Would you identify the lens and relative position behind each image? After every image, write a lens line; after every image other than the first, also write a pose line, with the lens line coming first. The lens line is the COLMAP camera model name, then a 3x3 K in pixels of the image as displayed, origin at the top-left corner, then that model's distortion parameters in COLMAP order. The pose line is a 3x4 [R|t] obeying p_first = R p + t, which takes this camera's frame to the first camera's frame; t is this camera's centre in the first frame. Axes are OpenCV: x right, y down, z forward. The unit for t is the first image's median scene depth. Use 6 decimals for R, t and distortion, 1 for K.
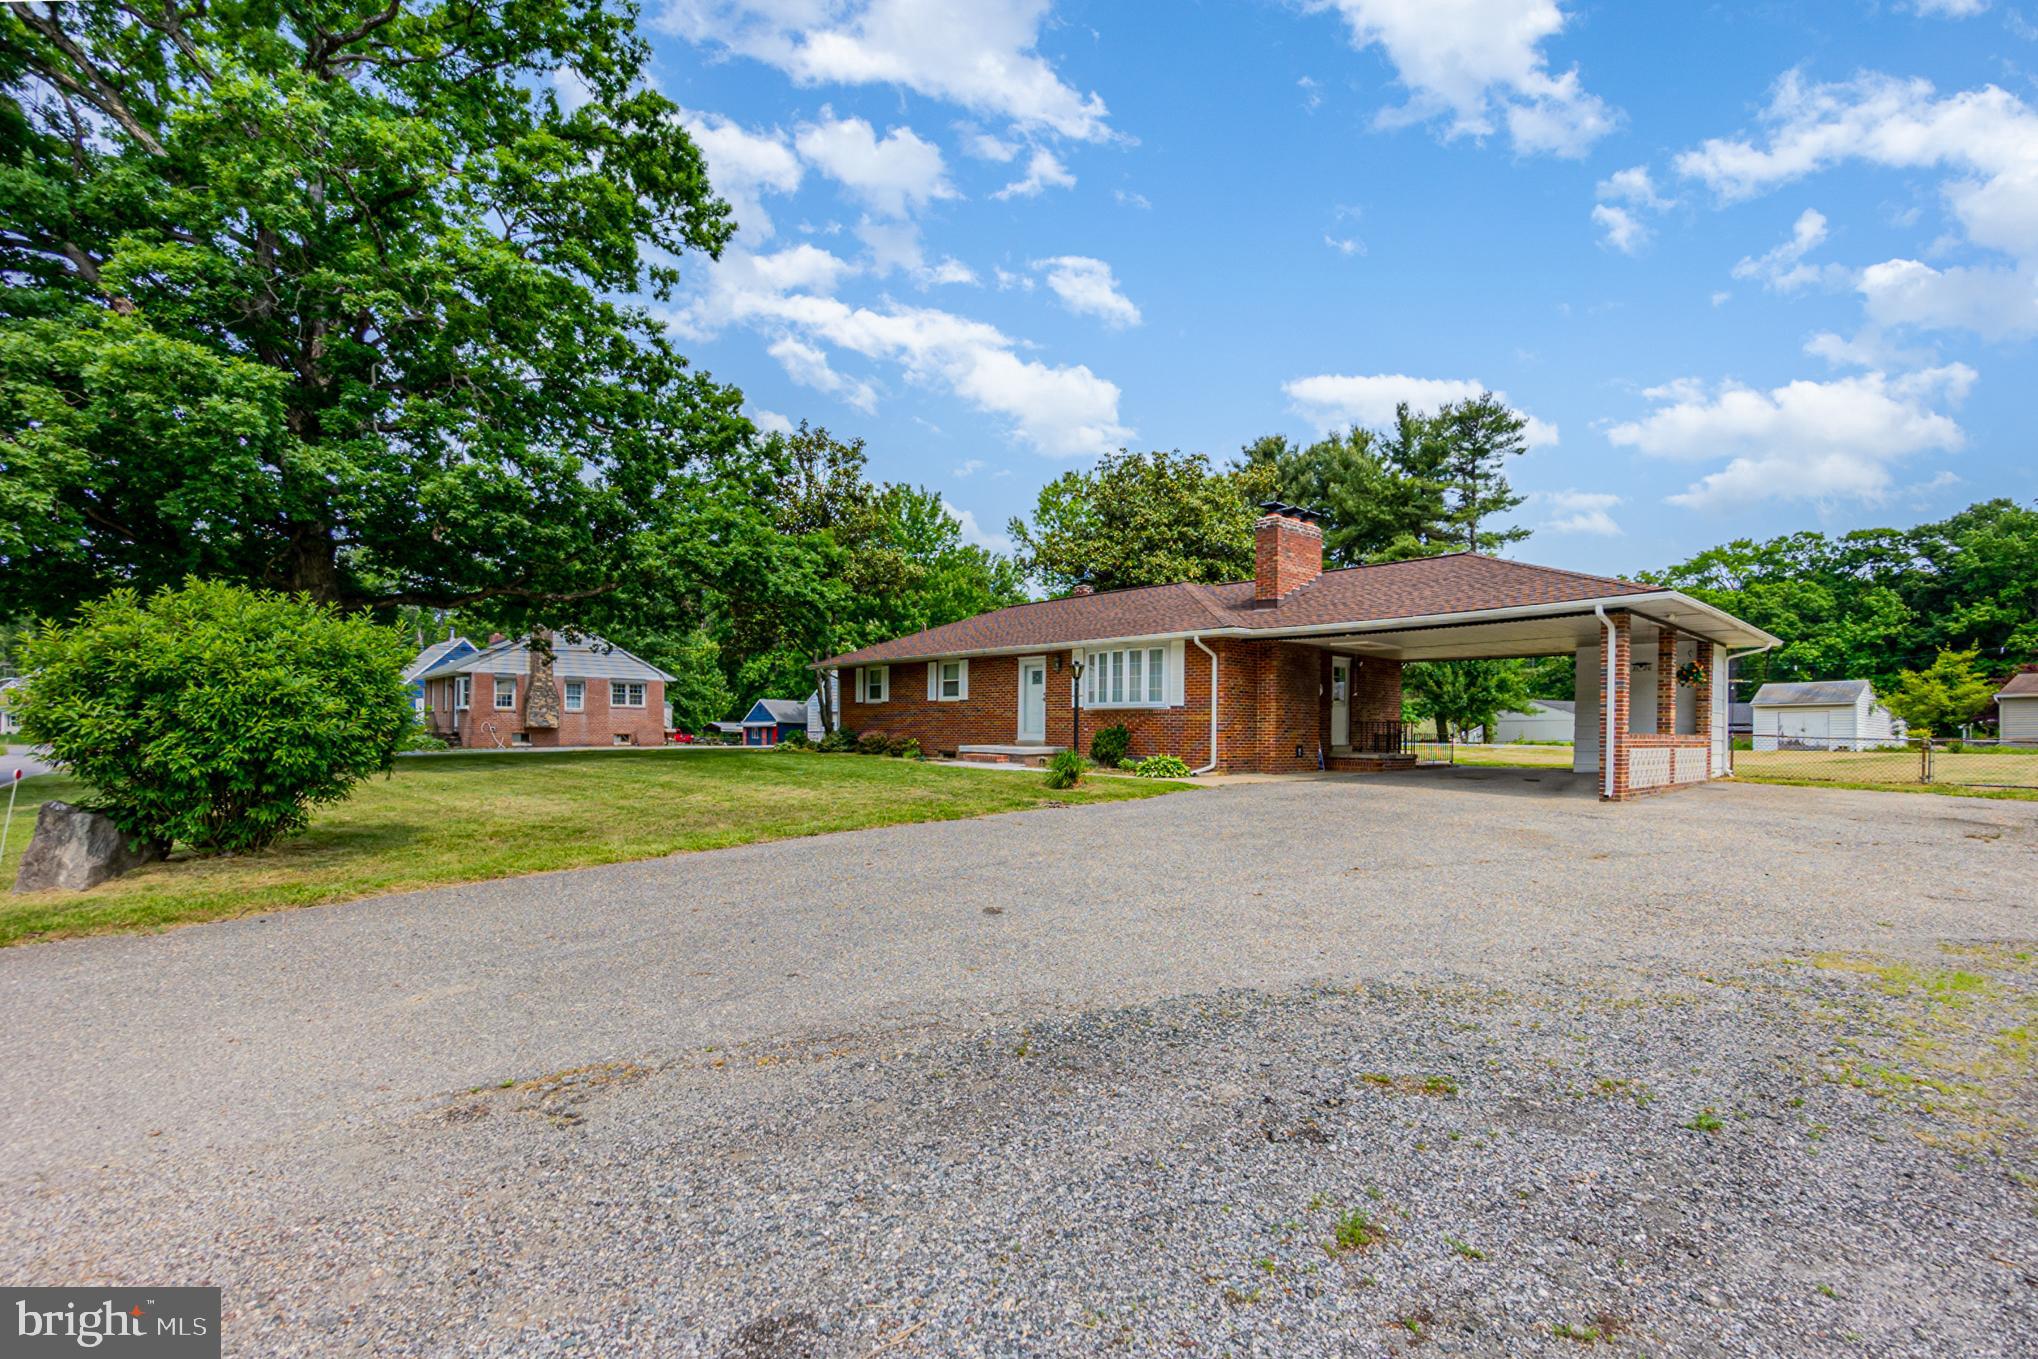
lens RADIAL K [[900.3, 0, 1006.9], [0, 900.3, 730.4], [0, 0, 1]] dist [-0.001522, -0.000342]
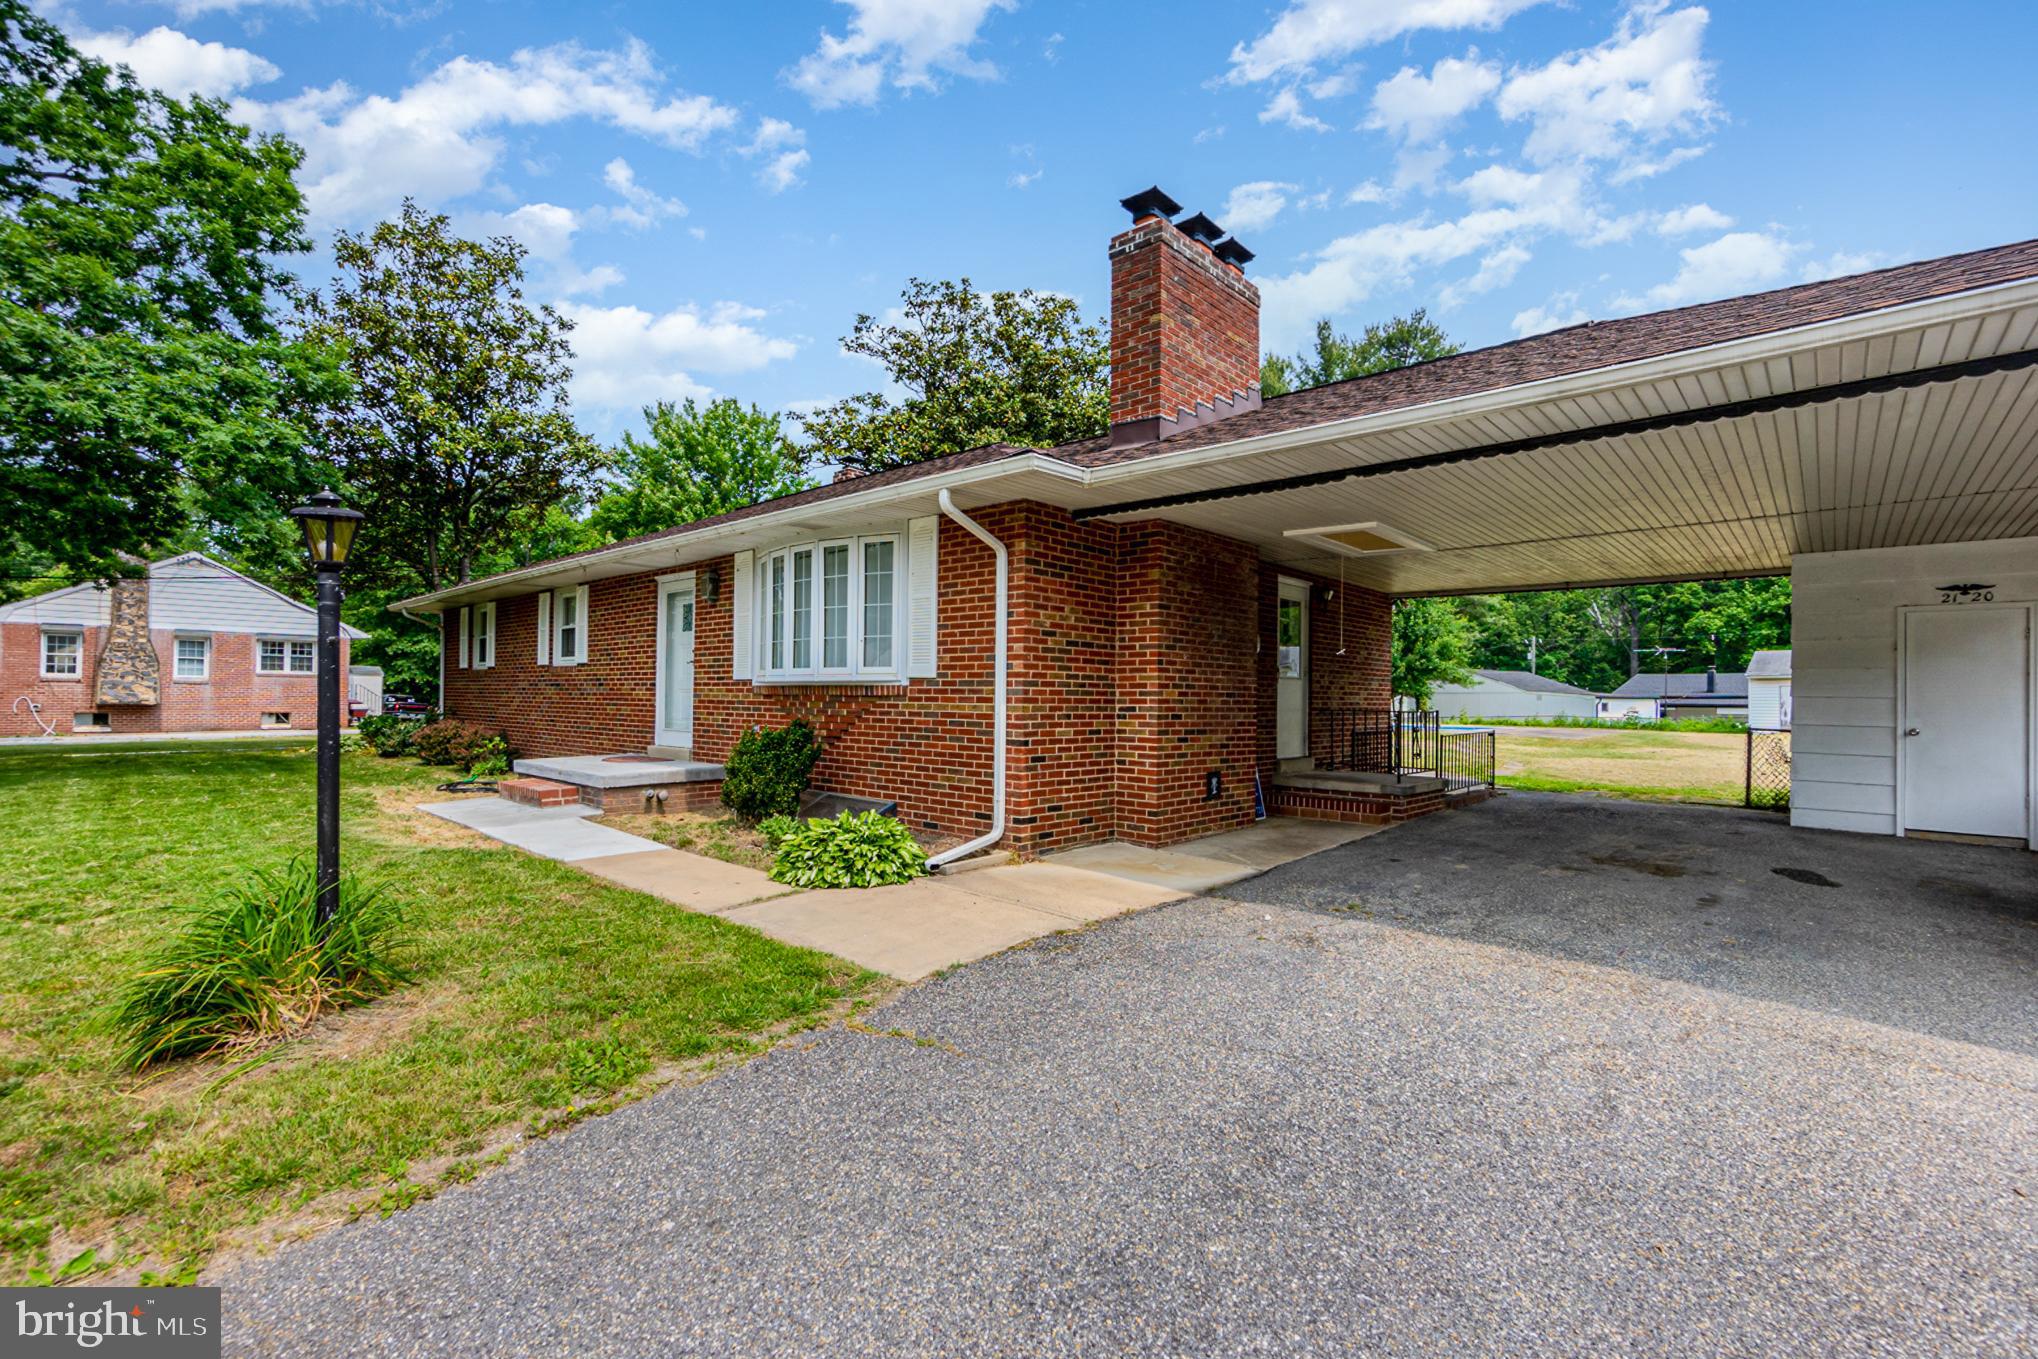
lens RADIAL K [[882.0, 0, 1019.0], [0, 882.0, 679.5], [0, 0, 1]] dist [0.000068, 0.000344]
pose [[0.994576, 0.002456, 0.103983, 0.086013], [-0.000265, 0.999778, -0.021082, -0.008107], [-0.104012, 0.020940, 0.994356, 0.268972]]
